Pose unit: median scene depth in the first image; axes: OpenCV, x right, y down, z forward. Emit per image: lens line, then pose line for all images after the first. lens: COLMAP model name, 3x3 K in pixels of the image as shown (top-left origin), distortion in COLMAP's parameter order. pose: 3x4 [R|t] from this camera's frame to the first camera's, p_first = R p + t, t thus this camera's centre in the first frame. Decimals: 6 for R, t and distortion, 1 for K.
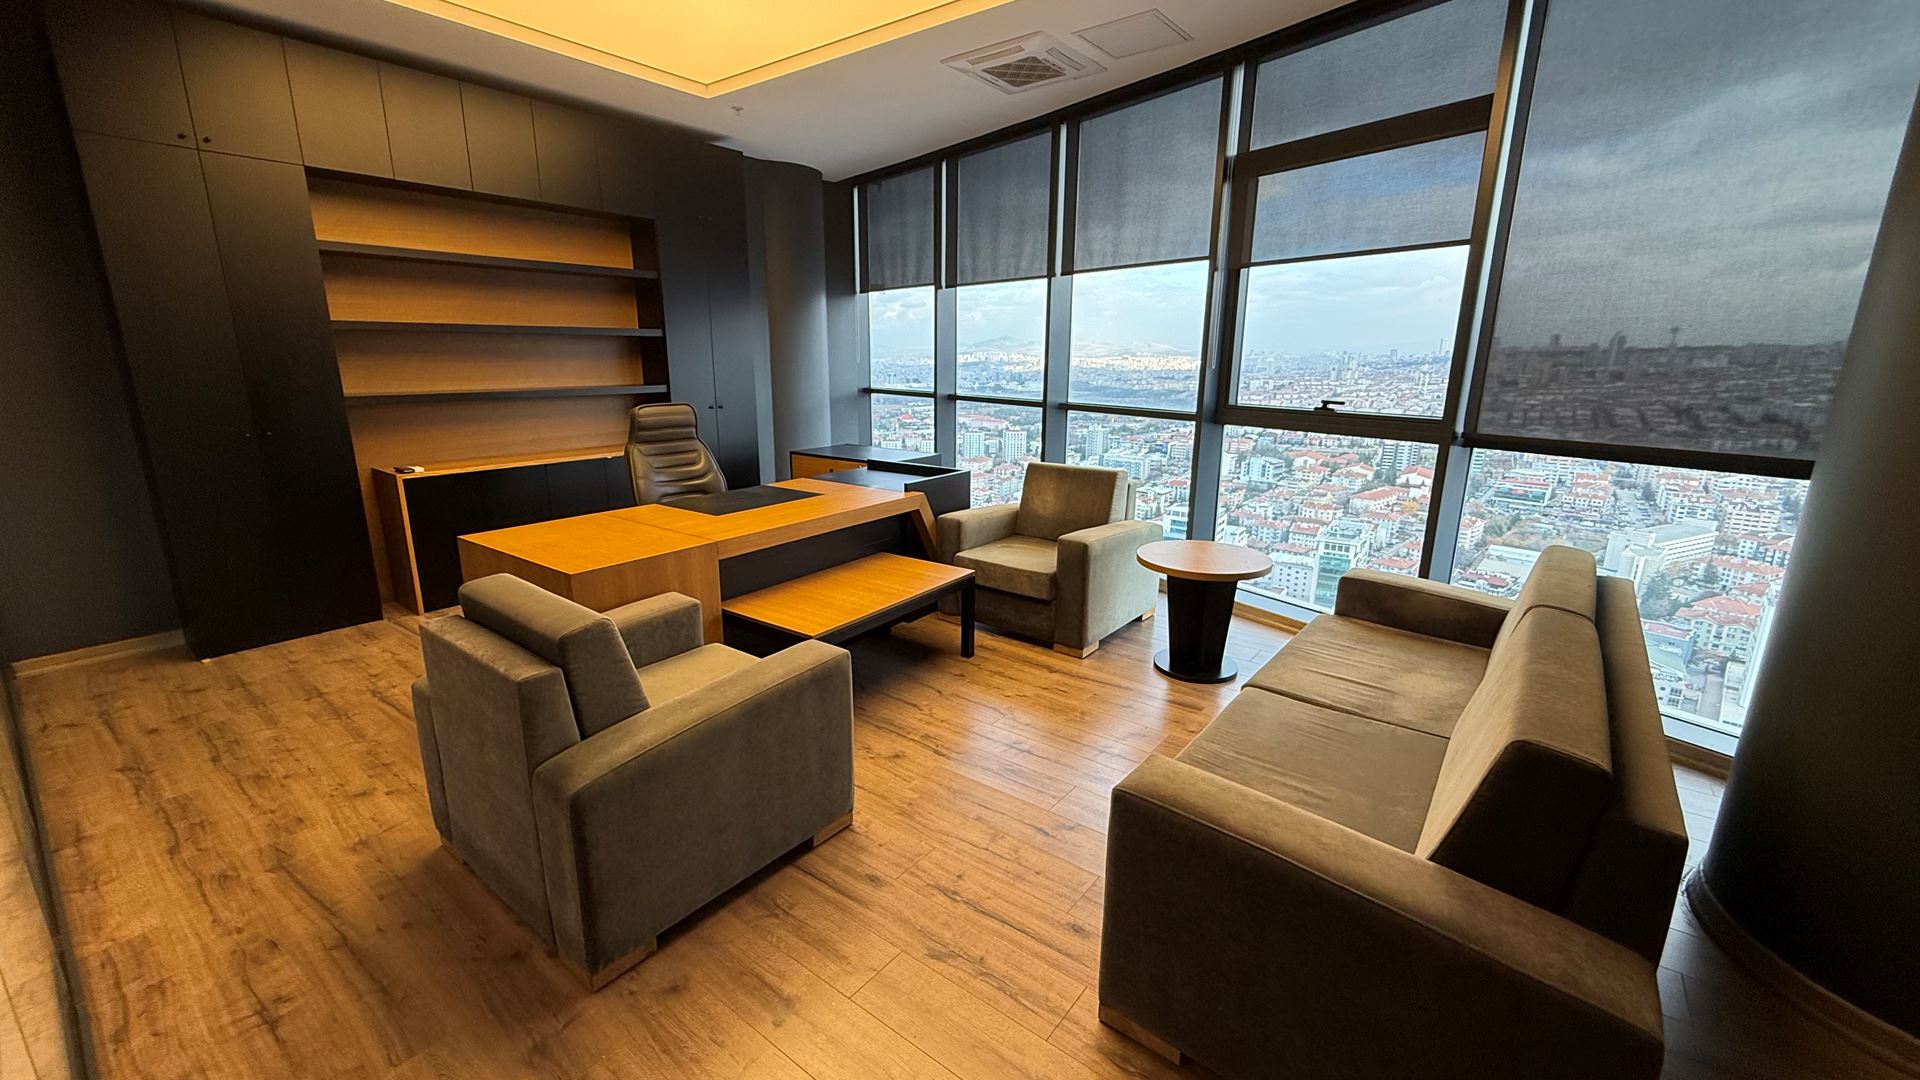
lens RADIAL K [[763.6, 0, 952.8], [0, 763.6, 537.8], [0, 0, 1]] dist [0.000833, -0.000157]
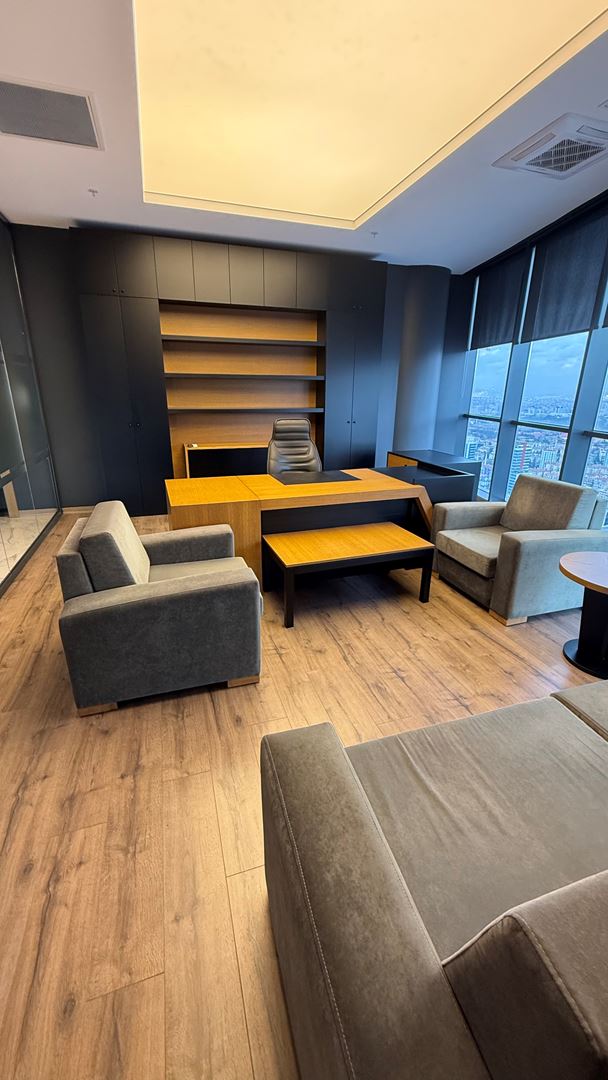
lens RADIAL K [[430.9, 0, 301.3], [0, 430.9, 534.9], [0, 0, 1]] dist [0.001308, -0.000325]
pose [[0.827965, 0.183052, -0.530062, 0.236308], [-0.137883, 0.982659, 0.123977, -0.039816], [0.543564, -0.029562, 0.838847, 0.178828]]
